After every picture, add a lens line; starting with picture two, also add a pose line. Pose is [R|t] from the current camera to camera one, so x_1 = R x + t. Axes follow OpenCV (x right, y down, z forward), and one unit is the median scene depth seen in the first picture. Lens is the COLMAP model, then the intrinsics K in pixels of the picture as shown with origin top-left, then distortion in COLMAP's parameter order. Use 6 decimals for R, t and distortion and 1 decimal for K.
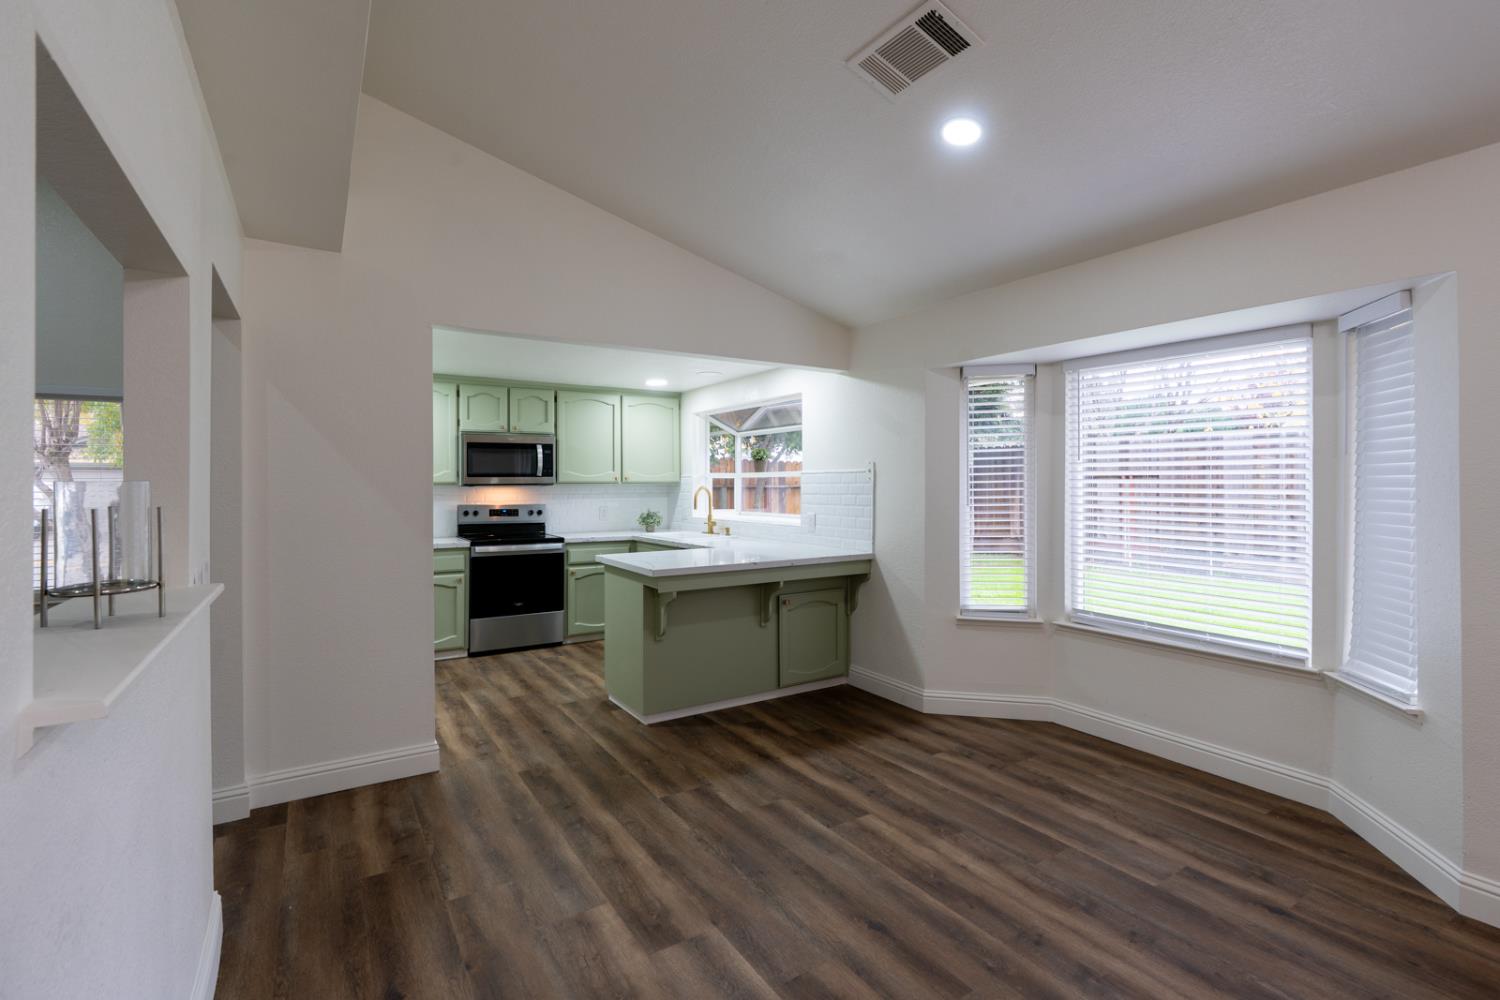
lens RADIAL K [[681.4, 0, 757.6], [0, 681.4, 482.9], [0, 0, 1]] dist [-0.002129, 0.000248]
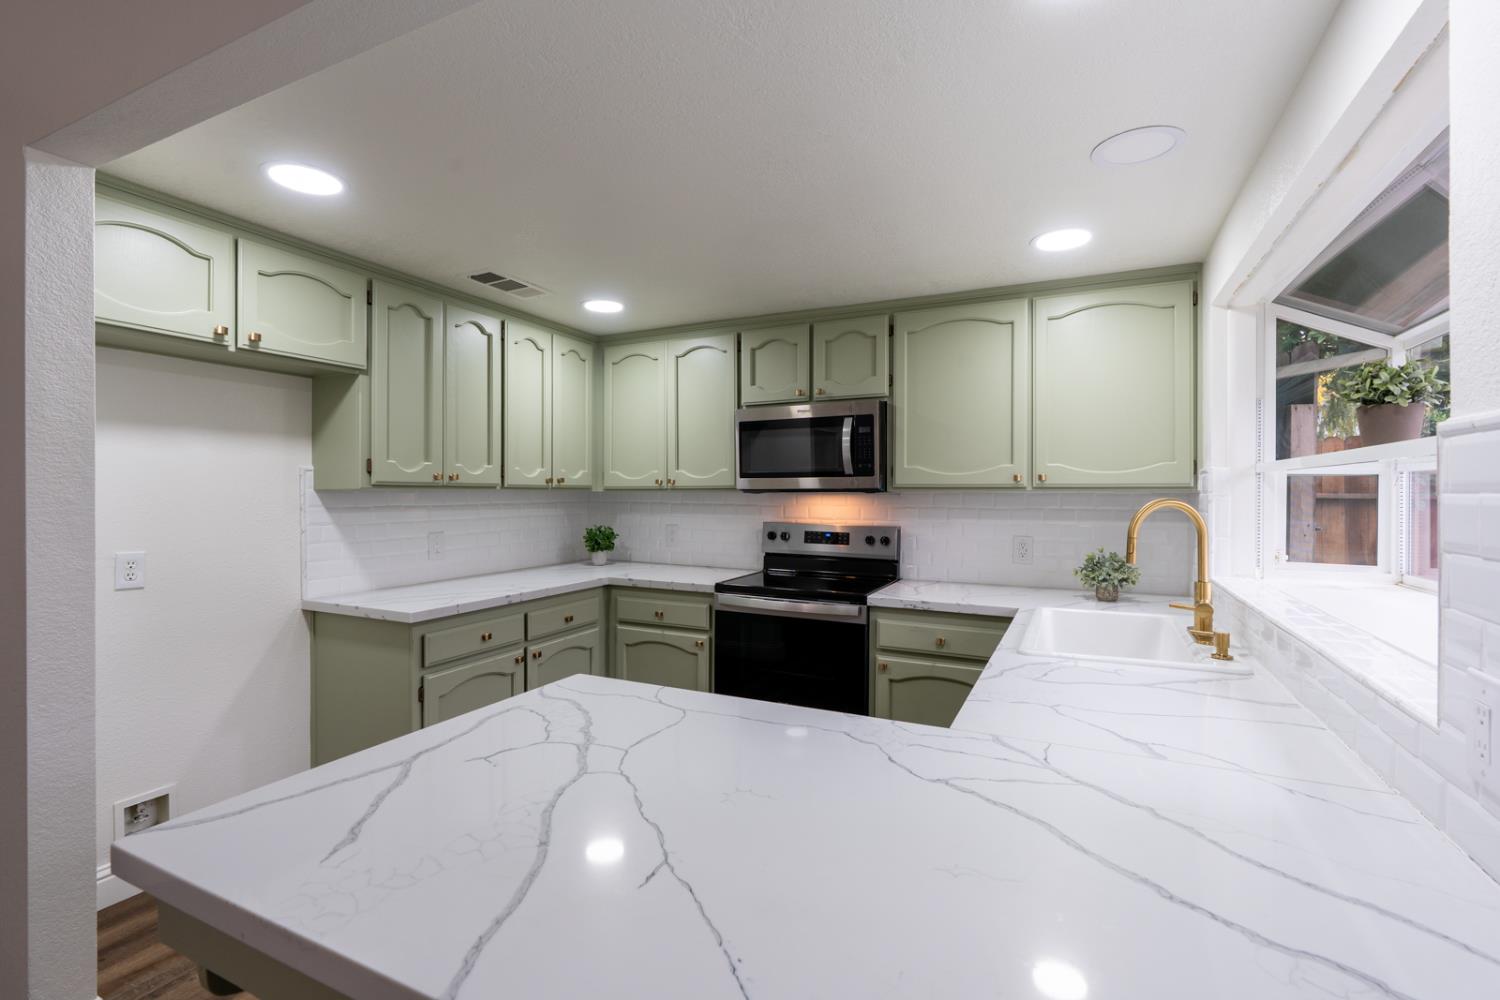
lens RADIAL K [[672.0, 0, 767.9], [0, 672.0, 494.8], [0, 0, 1]] dist [-0.004056, 0.000237]
pose [[0.524616, 0.008525, -0.851296, 0.154810], [-0.003806, 0.999963, 0.007668, 0.002575], [0.851330, -0.000783, 0.524630, 0.991687]]
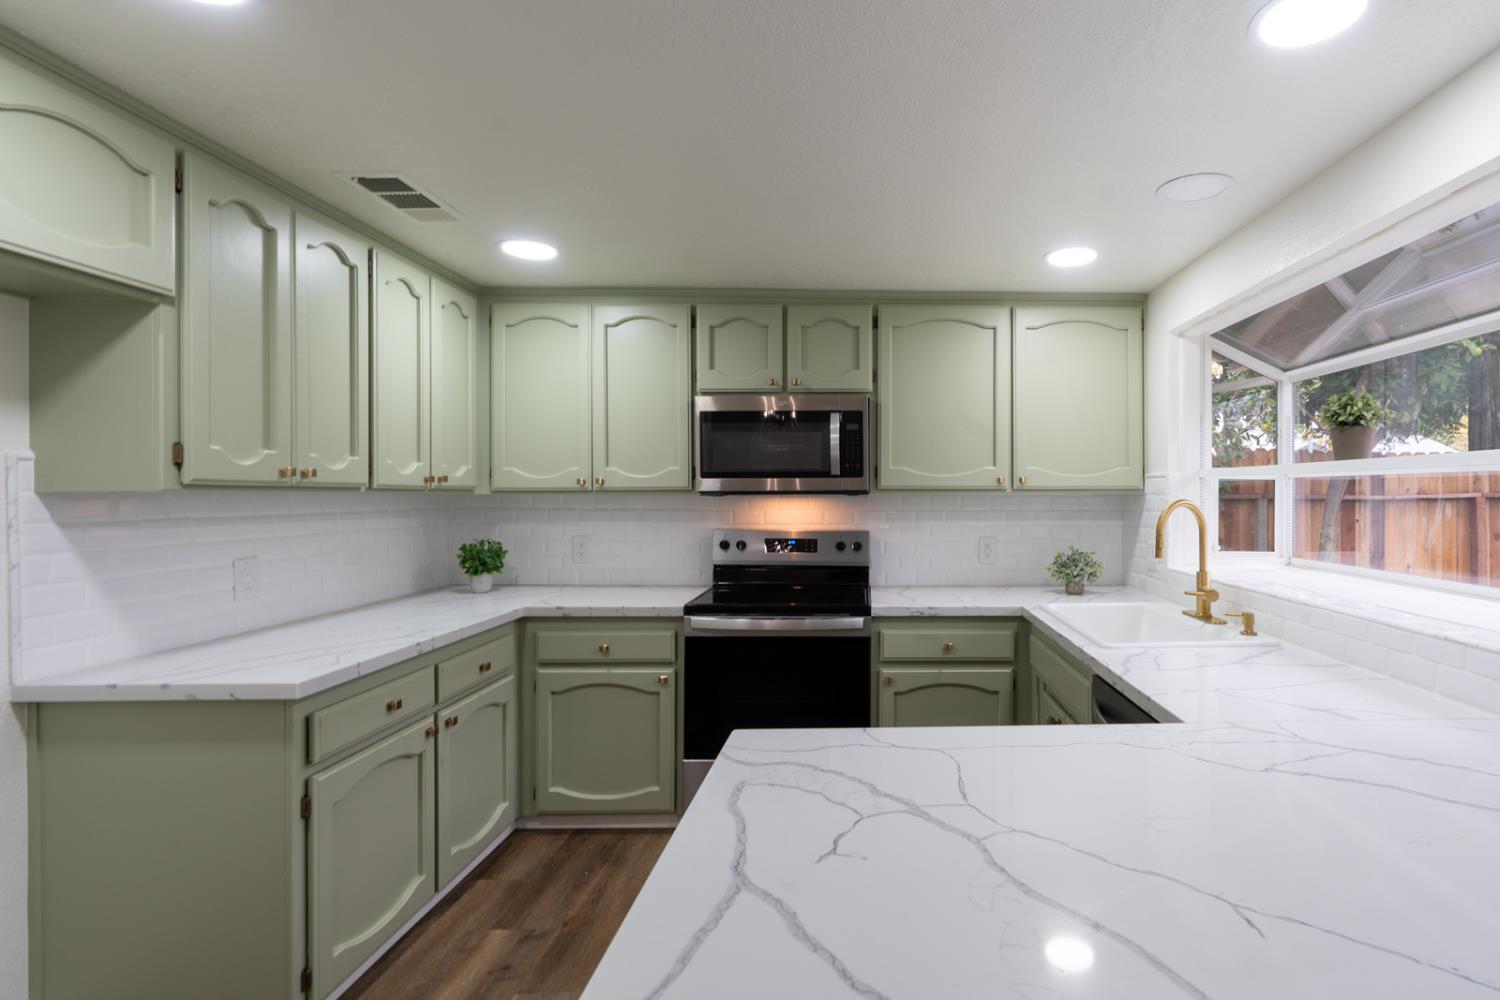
lens RADIAL K [[711.0, 0, 877.0], [0, 711.0, 495.9], [0, 0, 1]] dist [-0.002941, 0.000283]
pose [[0.852309, 0.005115, -0.523013, -0.033314], [-0.002896, 0.999983, 0.005061, 0.002800], [0.523030, -0.002798, 0.852309, 0.855195]]
